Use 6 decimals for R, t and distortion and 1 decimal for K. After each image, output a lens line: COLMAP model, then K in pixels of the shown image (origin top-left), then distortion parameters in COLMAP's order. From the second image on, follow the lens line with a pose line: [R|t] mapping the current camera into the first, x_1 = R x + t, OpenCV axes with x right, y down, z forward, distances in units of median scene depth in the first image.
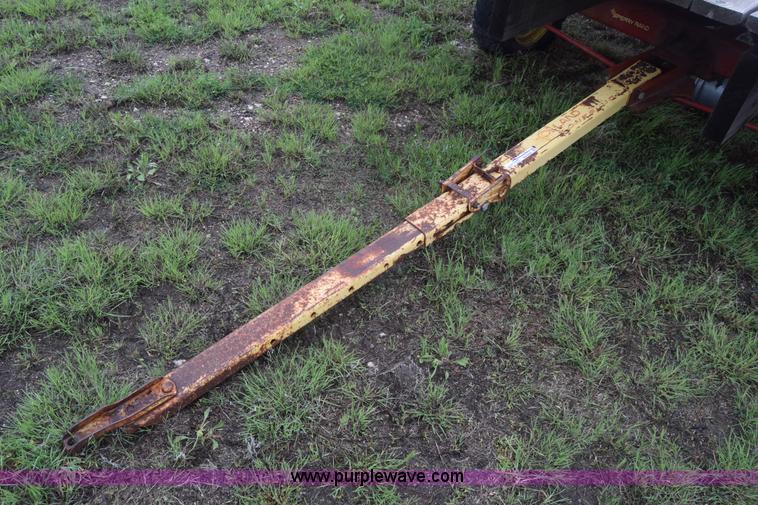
lens RADIAL K [[595.9, 0, 379.8], [0, 595.9, 249.6], [0, 0, 1]] dist [-0.090479, 0.026937]
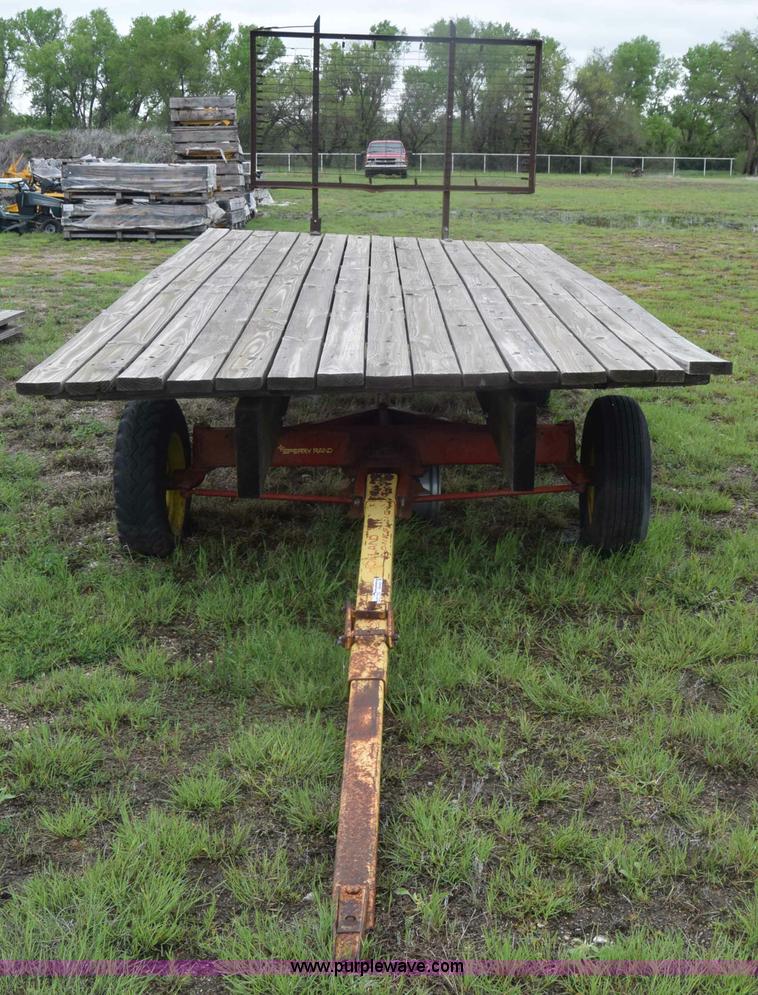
lens RADIAL K [[1257.2, 0, 380.5], [0, 1257.2, 496.7], [0, 0, 1]] dist [-0.092086, 0.000000]
pose [[0.683620, -0.293445, 0.668247, -0.843003], [0.552631, 0.806189, -0.211325, 0.113255], [-0.476721, 0.513760, 0.713294, -0.348733]]
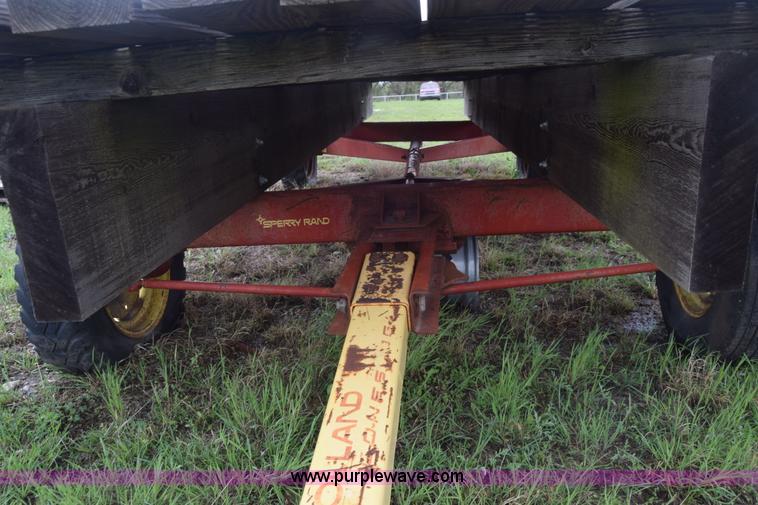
lens RADIAL K [[595.9, 0, 384.4], [0, 595.9, 252.7], [0, 0, 1]] dist [-0.090479, 0.026937]
pose [[0.726717, -0.309457, 0.613285, 0.131294], [0.556908, 0.788085, -0.262252, -0.183452], [-0.402165, 0.532126, 0.745054, 0.613225]]
